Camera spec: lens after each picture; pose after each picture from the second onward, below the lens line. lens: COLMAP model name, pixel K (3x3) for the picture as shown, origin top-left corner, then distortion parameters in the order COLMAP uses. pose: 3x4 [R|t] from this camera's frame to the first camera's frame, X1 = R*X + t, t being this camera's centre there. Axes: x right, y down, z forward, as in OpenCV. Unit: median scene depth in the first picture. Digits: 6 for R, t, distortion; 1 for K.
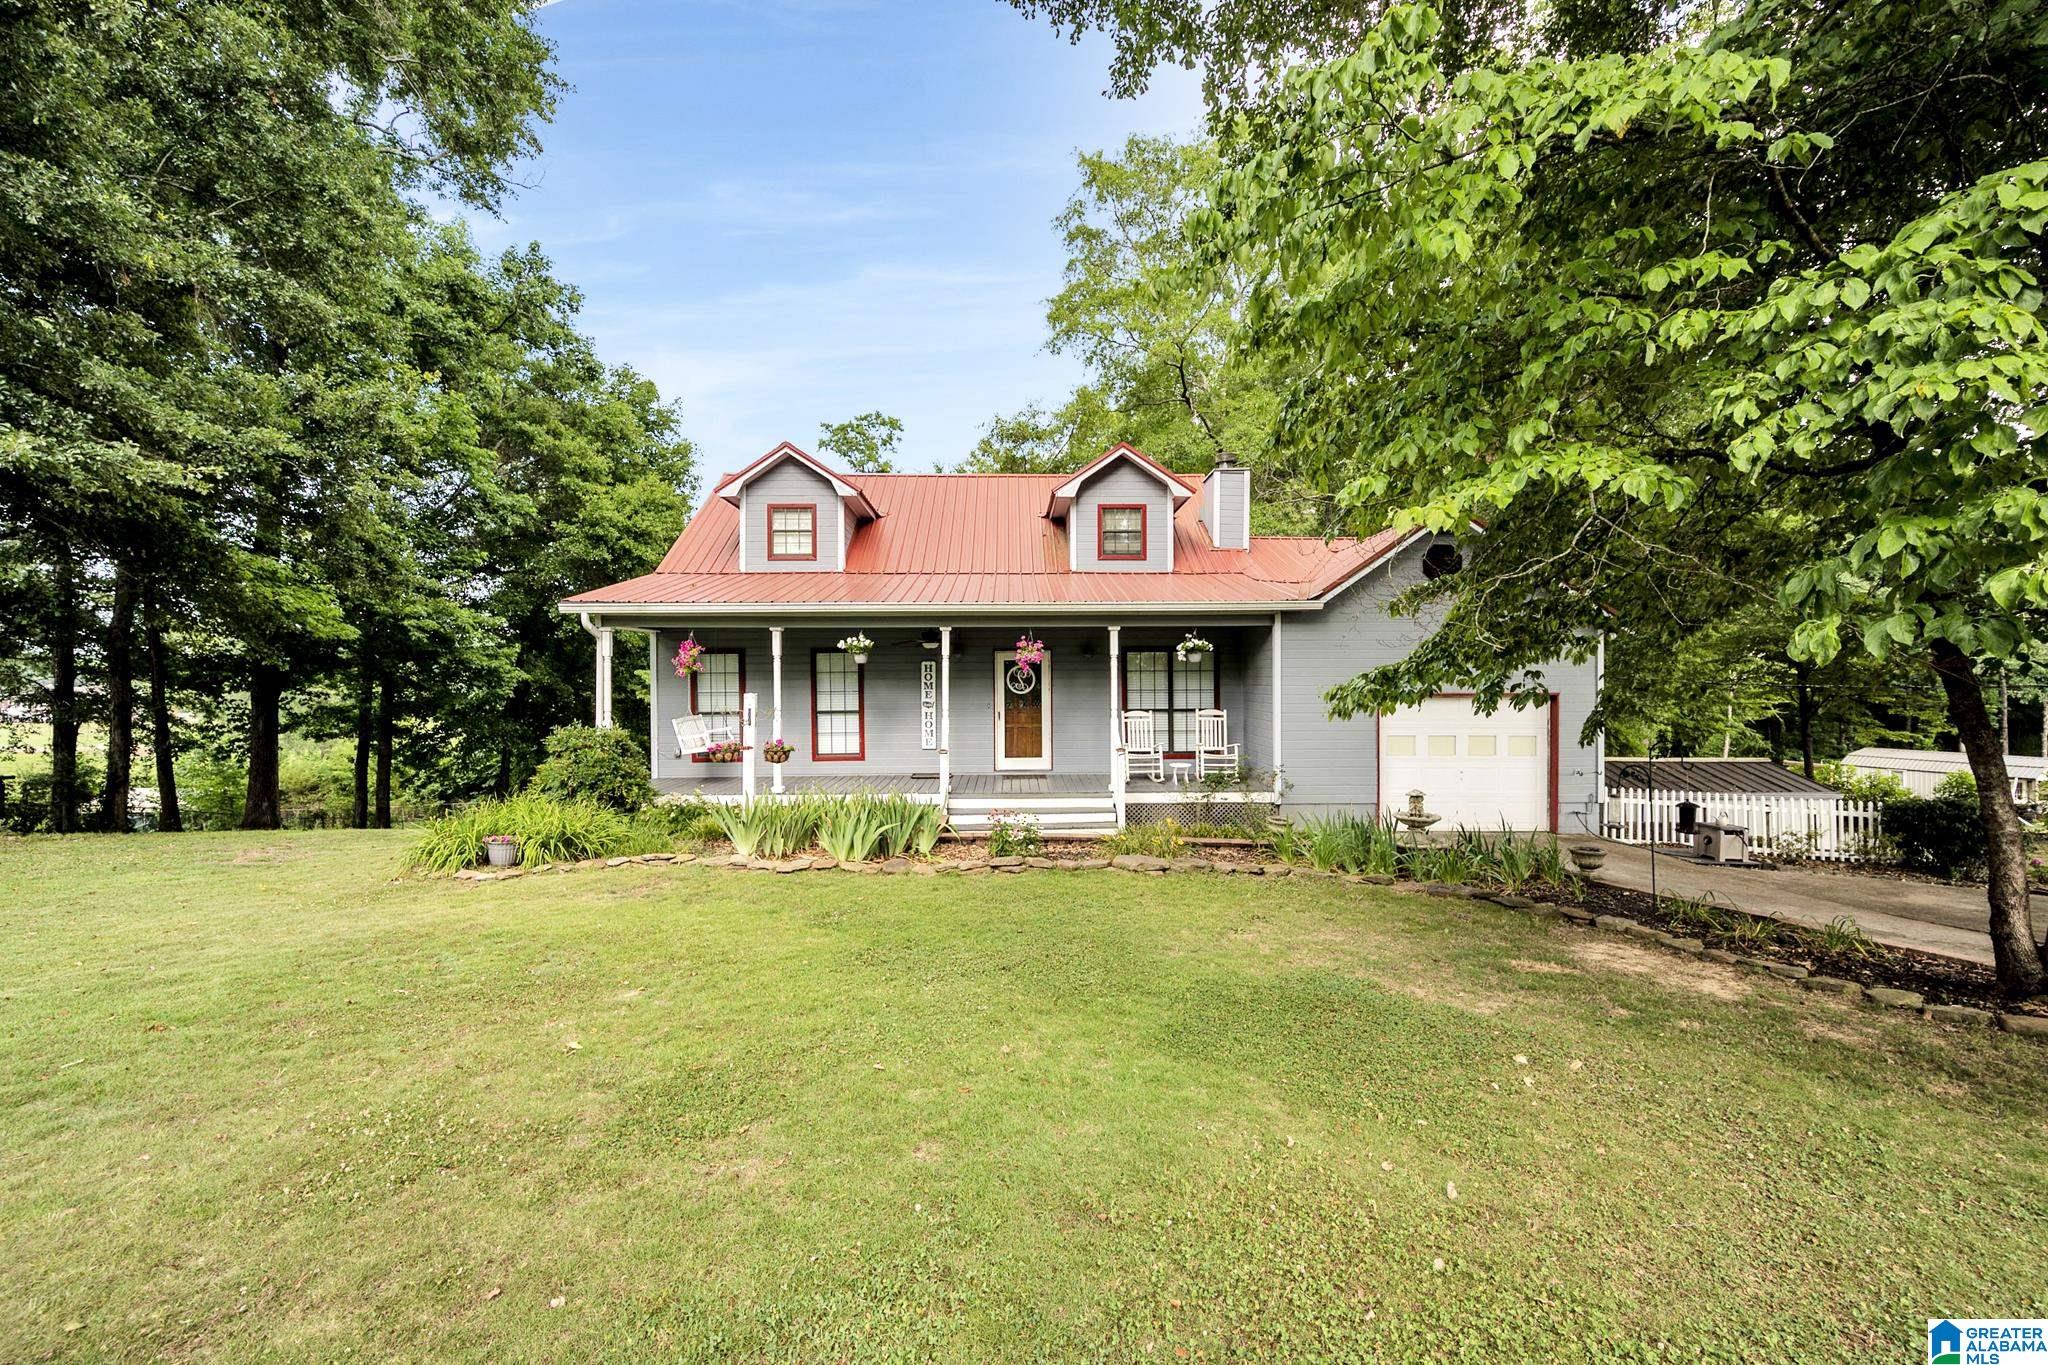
lens RADIAL K [[799.8, 0, 1020.9], [0, 799.8, 684.4], [0, 0, 1]] dist [0.003027, 0.000053]
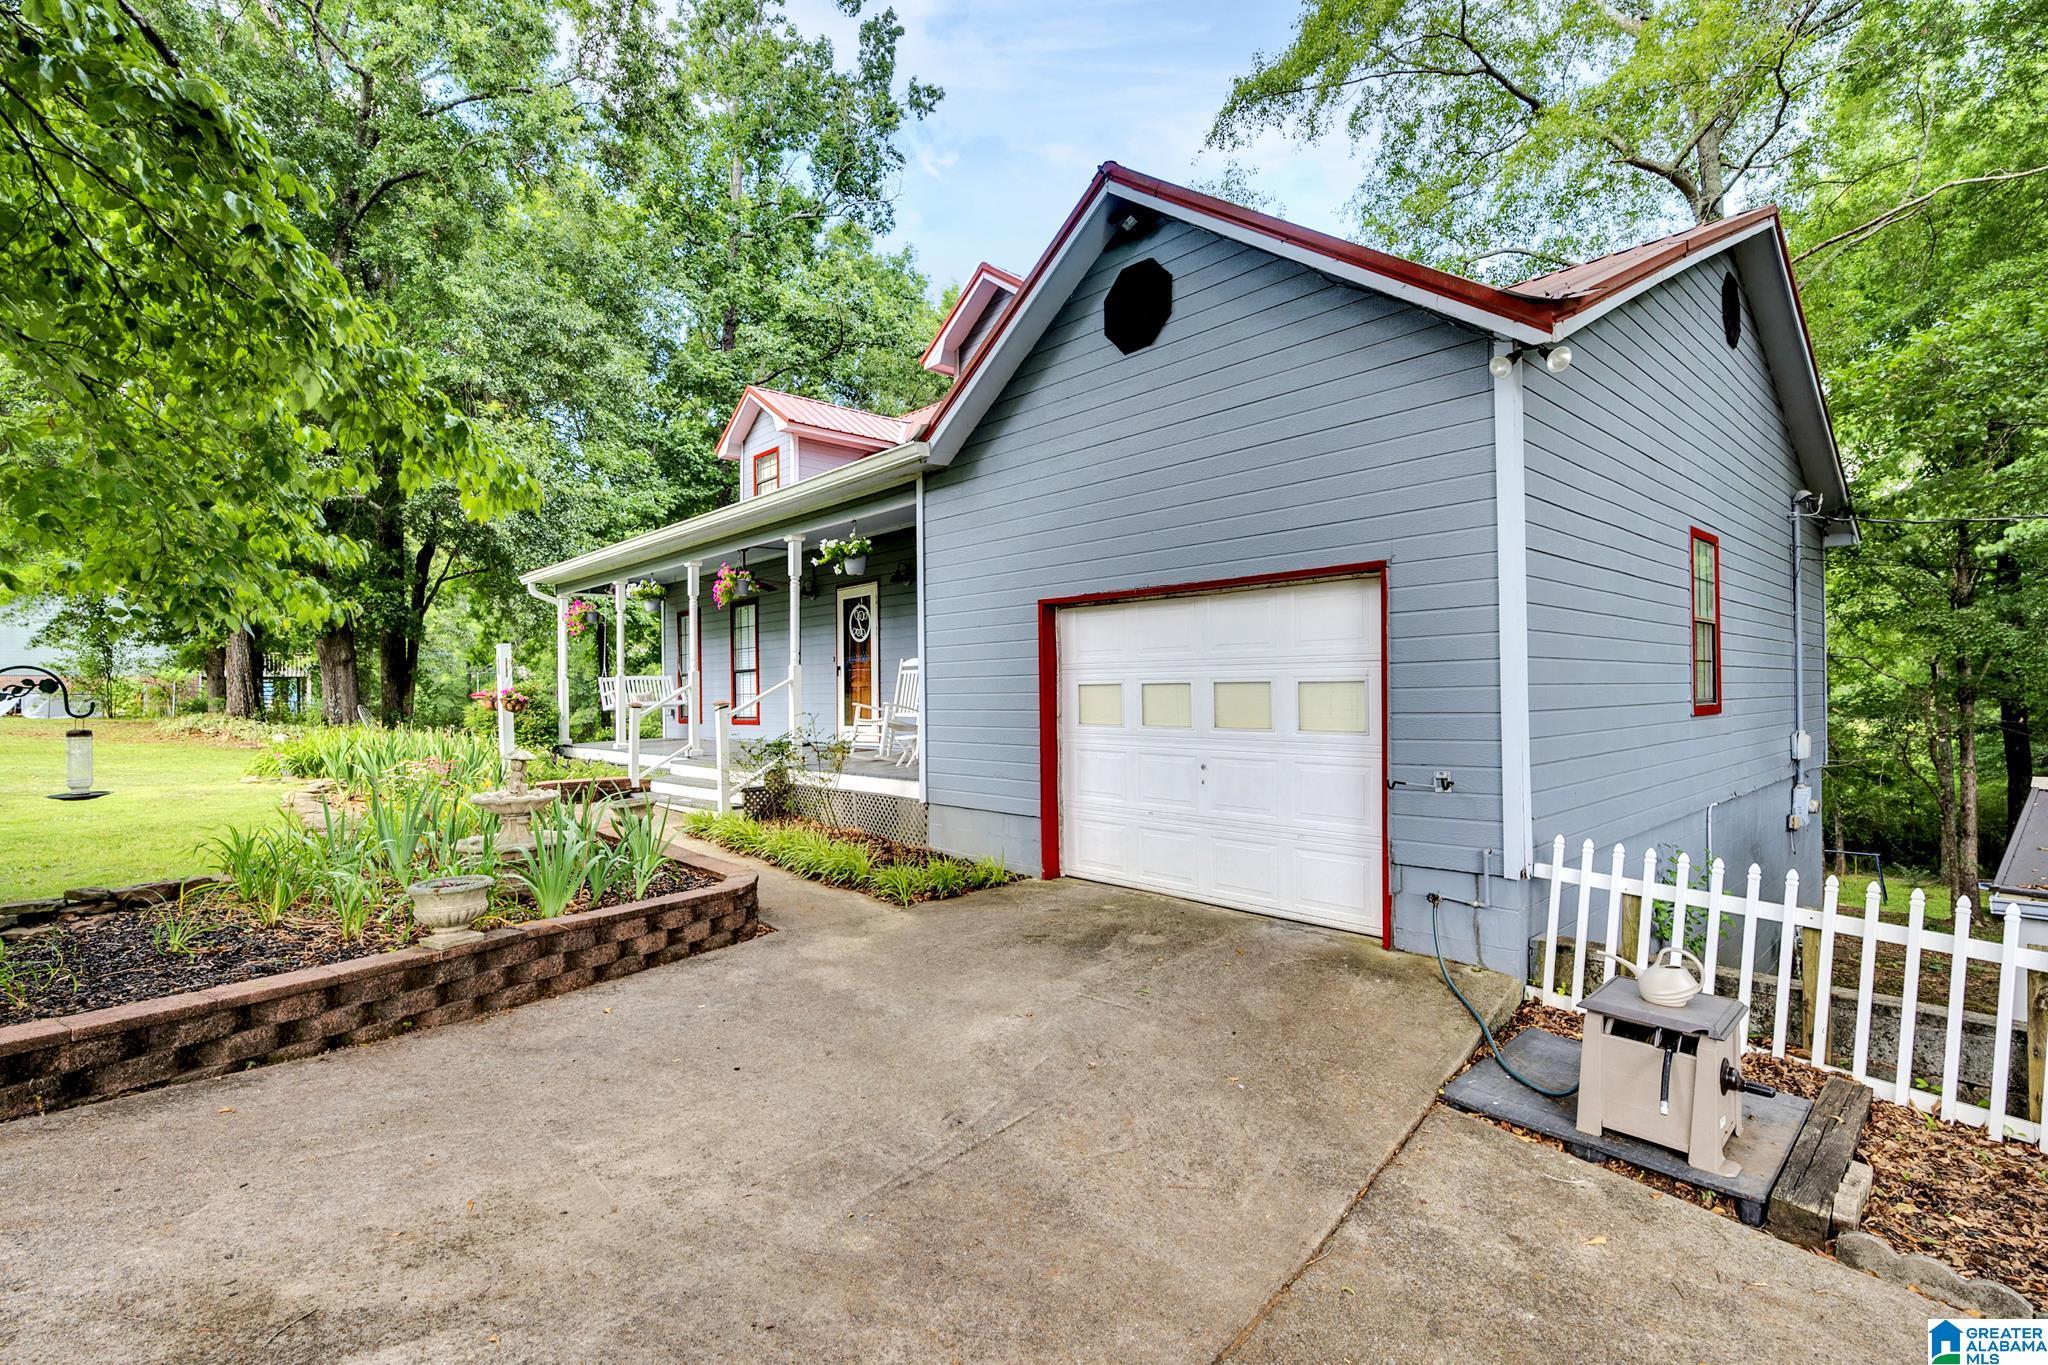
lens RADIAL K [[922.8, 0, 1020.0], [0, 922.8, 688.7], [0, 0, 1]] dist [0.000482, 0.000001]
pose [[0.679745, -0.006425, -0.733420, 0.757401], [0.012618, 0.999916, 0.002935, 0.056511], [0.733340, -0.011249, 0.679769, 0.517085]]
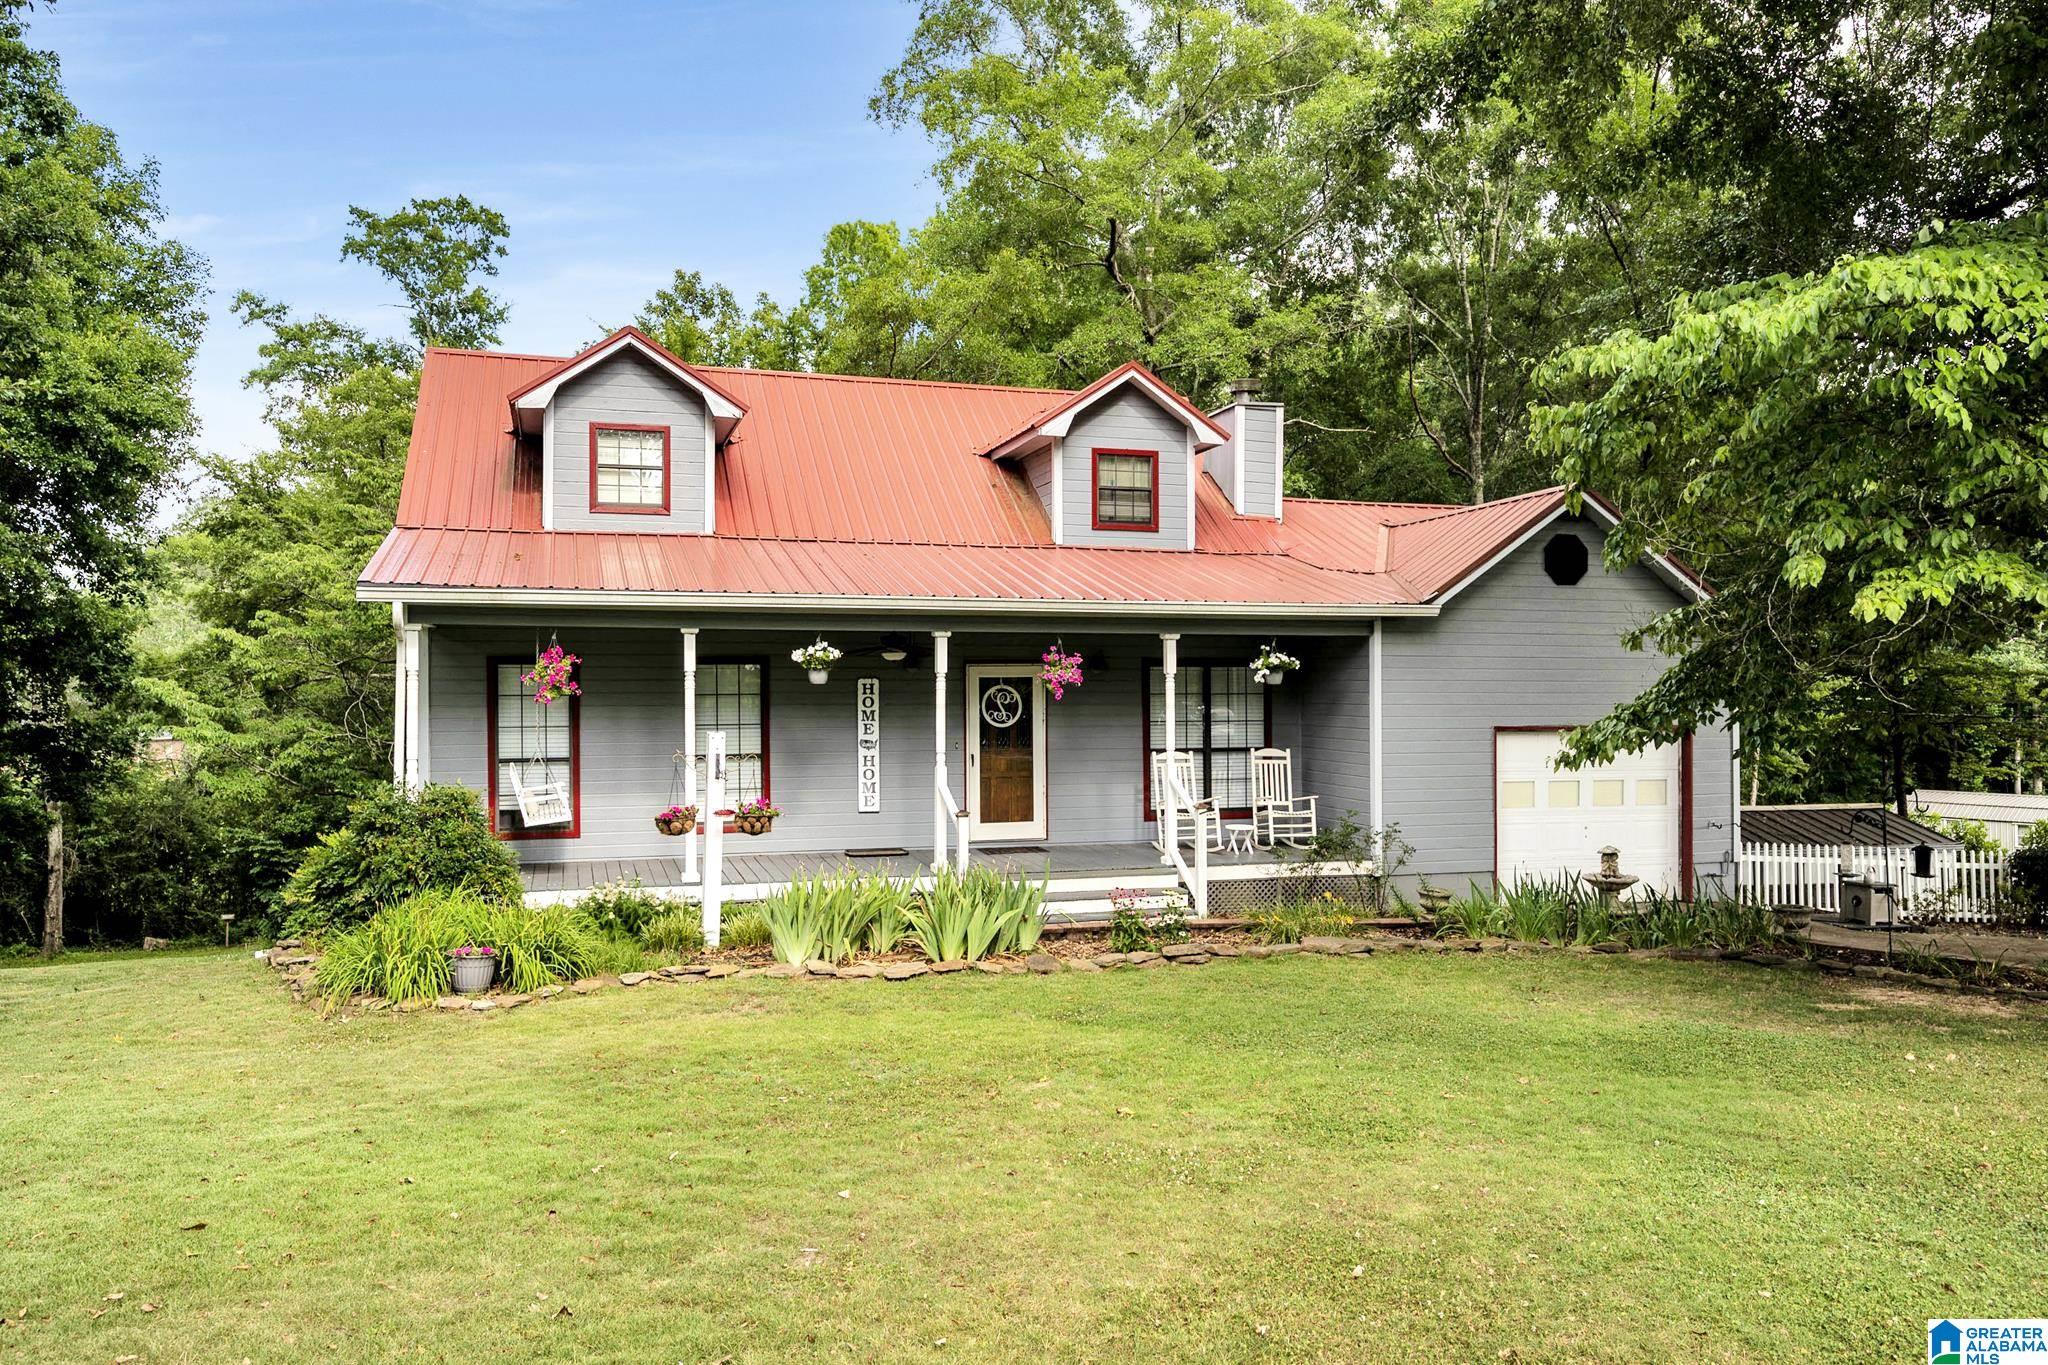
lens RADIAL K [[1434.7, 0, 1029.3], [0, 1434.7, 688.5], [0, 0, 1]] dist [0.001168, 0.005838]
pose [[0.962971, 0.004631, 0.269564, -0.308385], [-0.003176, 0.999978, -0.005835, -0.014168], [-0.269585, 0.004762, 0.962965, -0.175313]]
